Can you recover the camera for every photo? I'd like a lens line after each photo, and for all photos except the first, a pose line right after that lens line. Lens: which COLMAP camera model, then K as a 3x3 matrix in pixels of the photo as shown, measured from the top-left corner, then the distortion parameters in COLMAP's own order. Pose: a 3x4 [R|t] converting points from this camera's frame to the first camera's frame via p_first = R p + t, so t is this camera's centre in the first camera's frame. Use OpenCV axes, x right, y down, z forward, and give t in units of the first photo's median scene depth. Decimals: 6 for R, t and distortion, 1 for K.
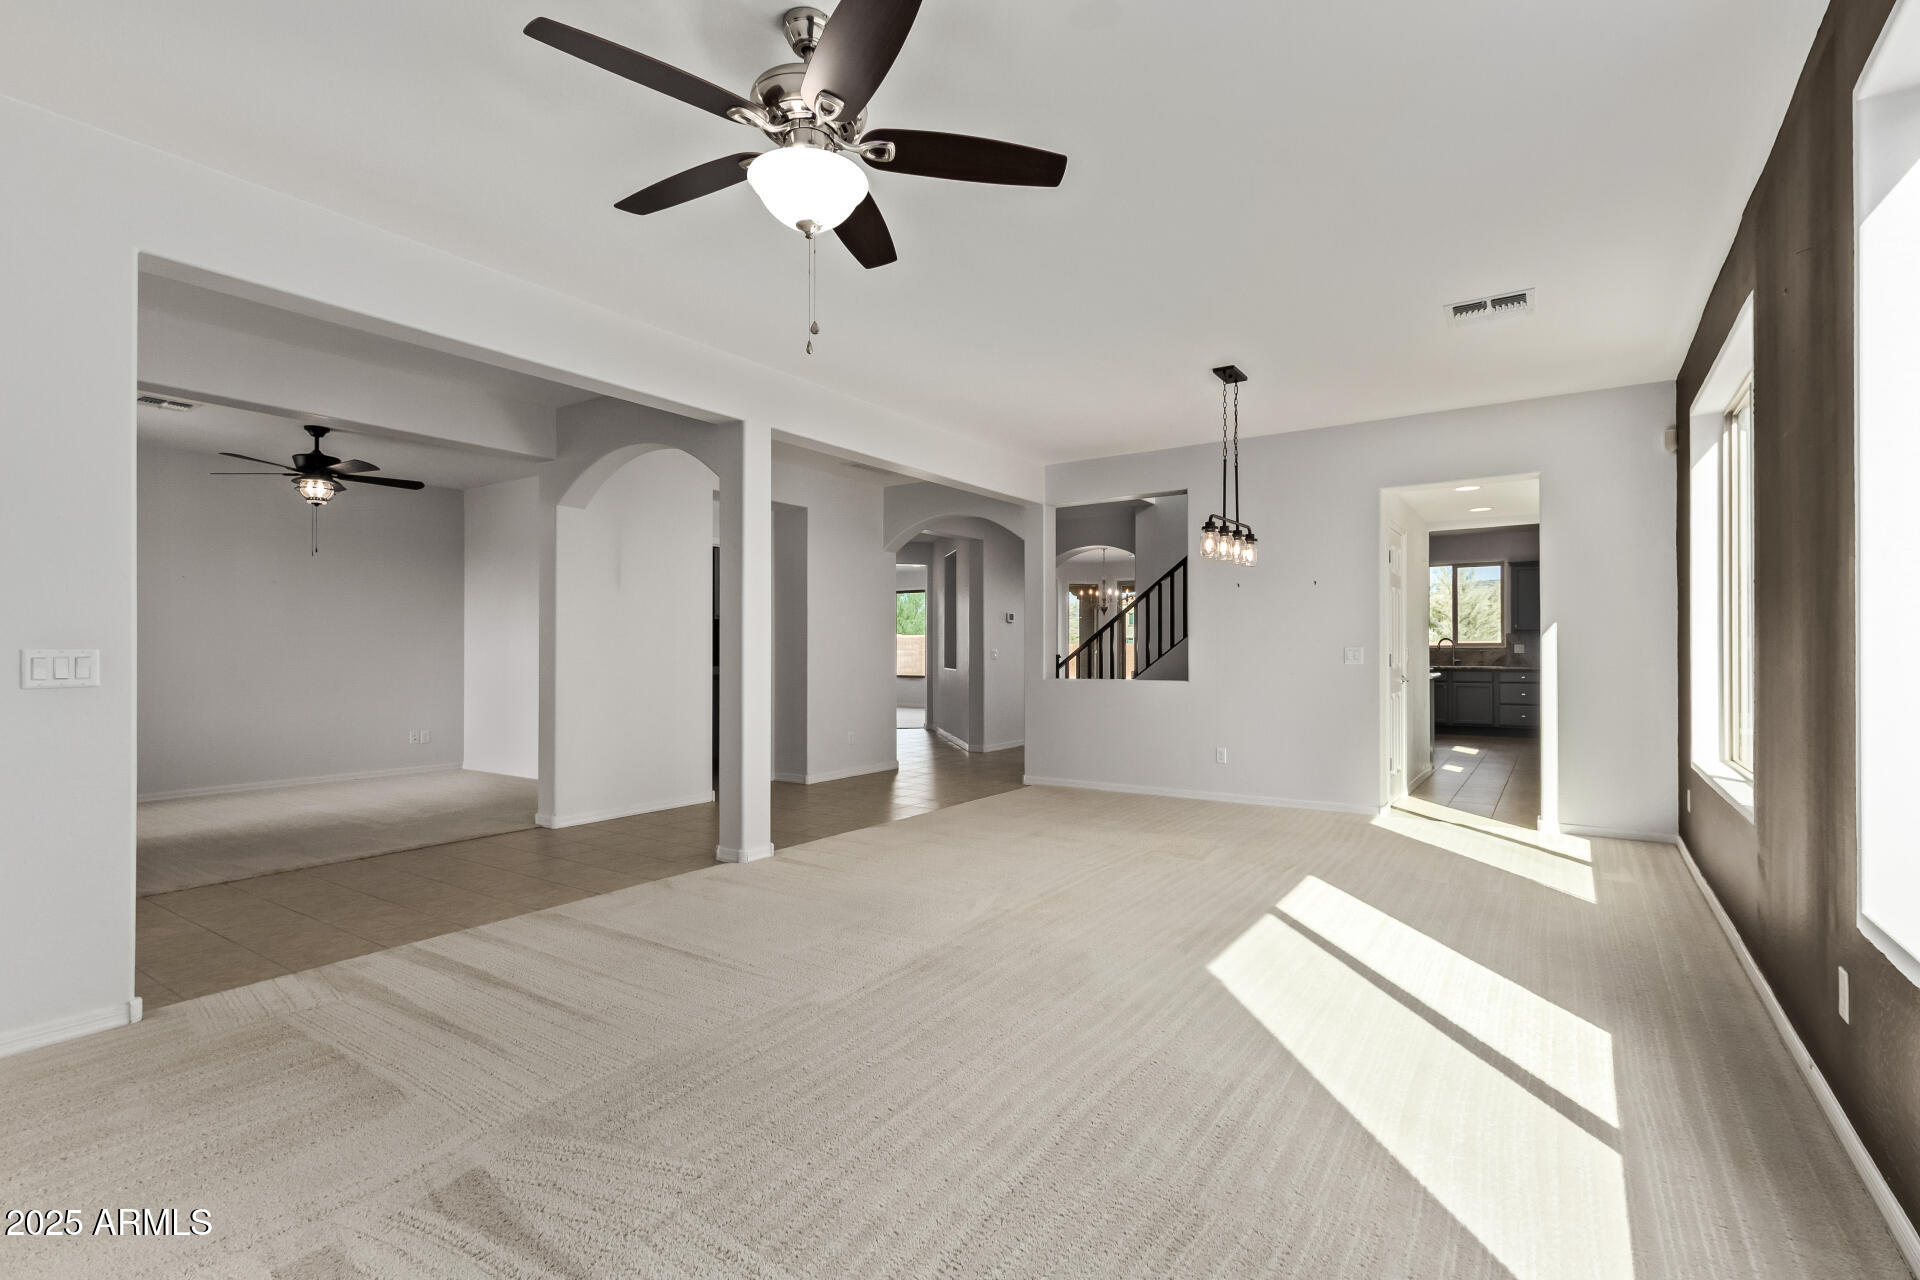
lens RADIAL K [[883.8, 0, 971.7], [0, 883.8, 639.5], [0, 0, 1]] dist [-0.000929, -0.000454]
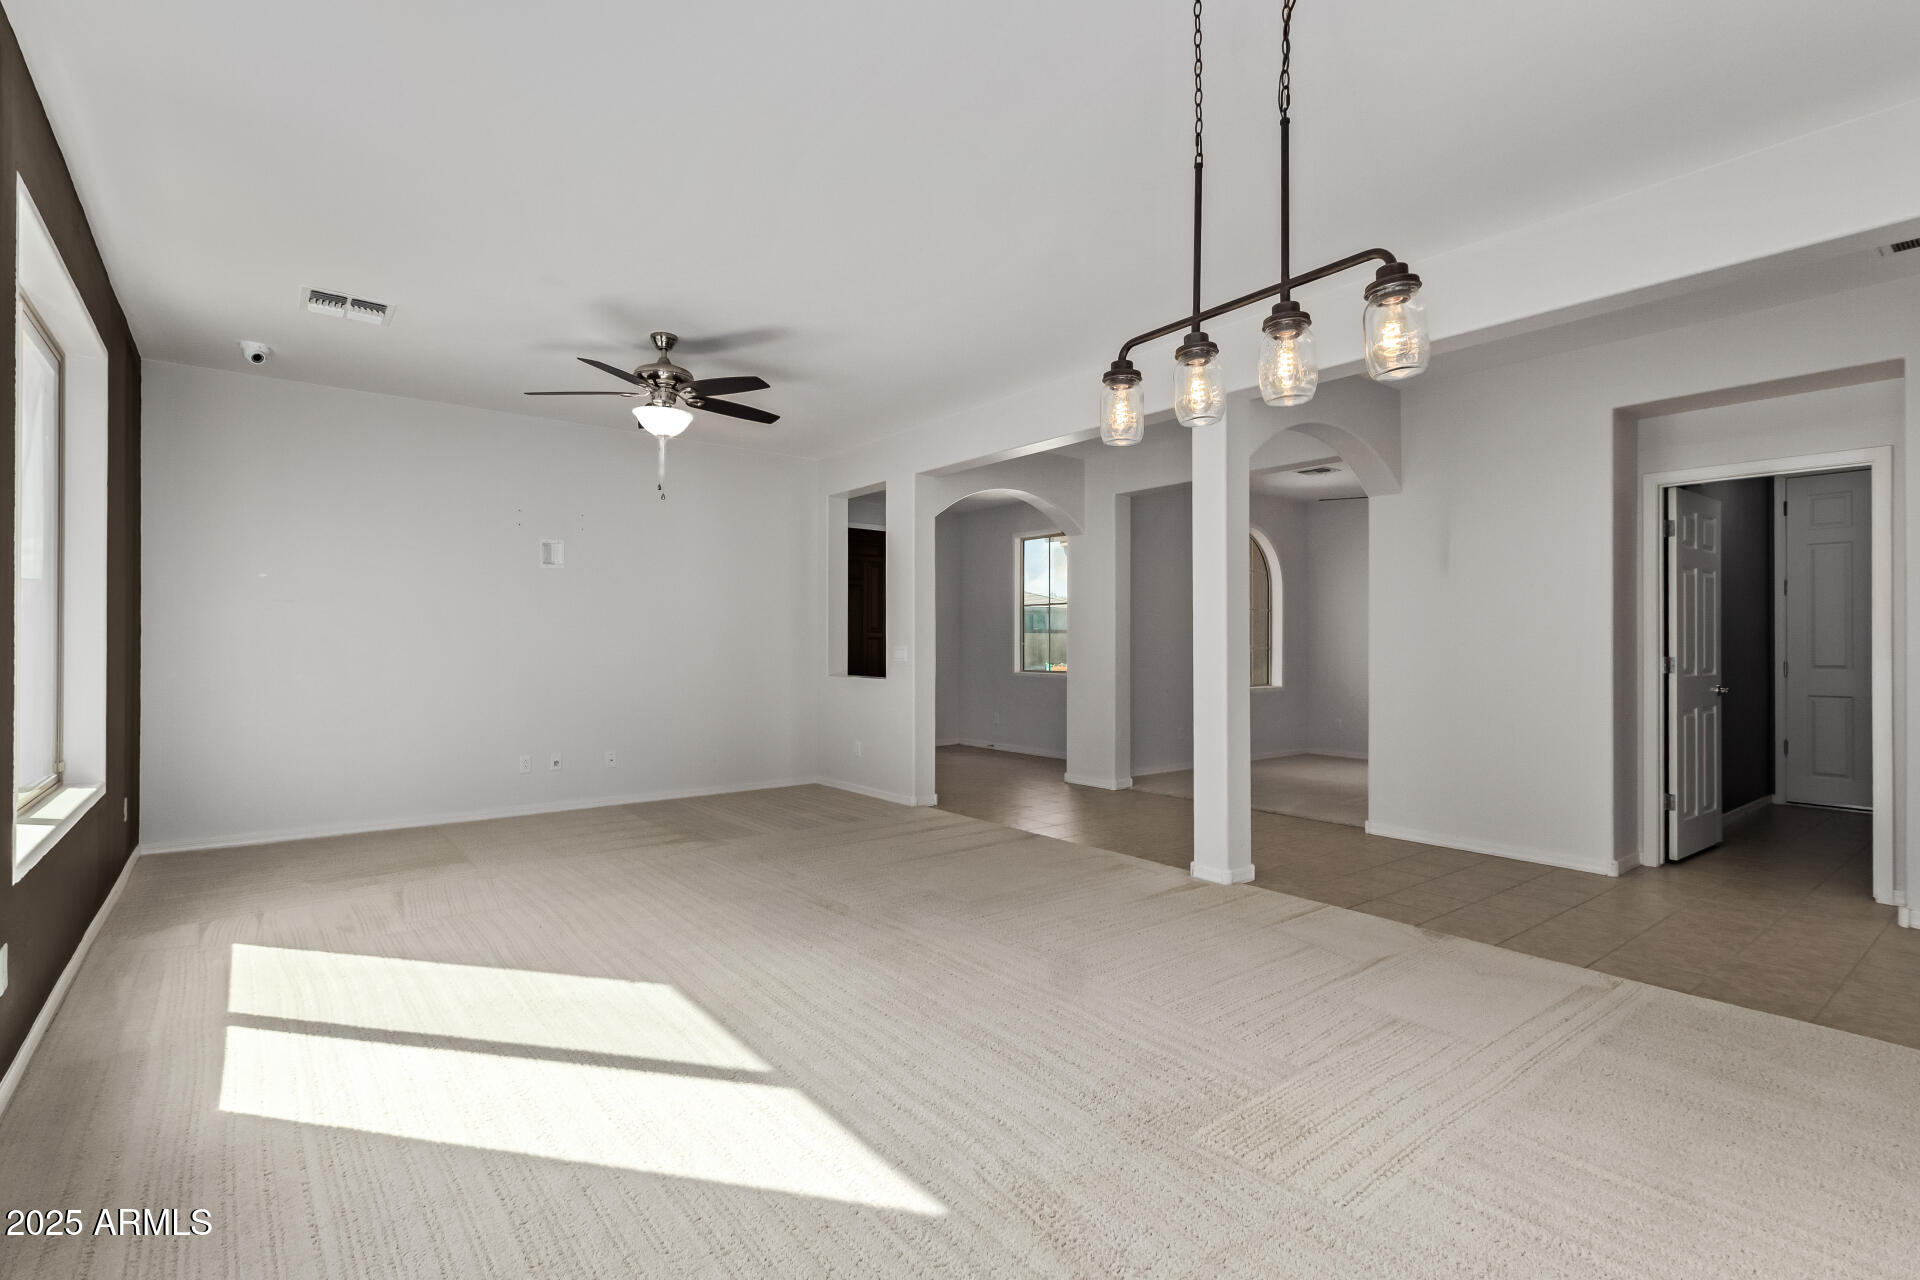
lens RADIAL K [[894.6, 0, 960.0], [0, 894.6, 640.0], [0, 0, 1]] dist [-0.022376, 0.000139]
pose [[-0.316275, -0.002803, -0.948663, 1.277761], [0.004197, 0.999982, -0.004354, 0.015867], [0.948658, -0.005359, -0.316258, 1.915427]]
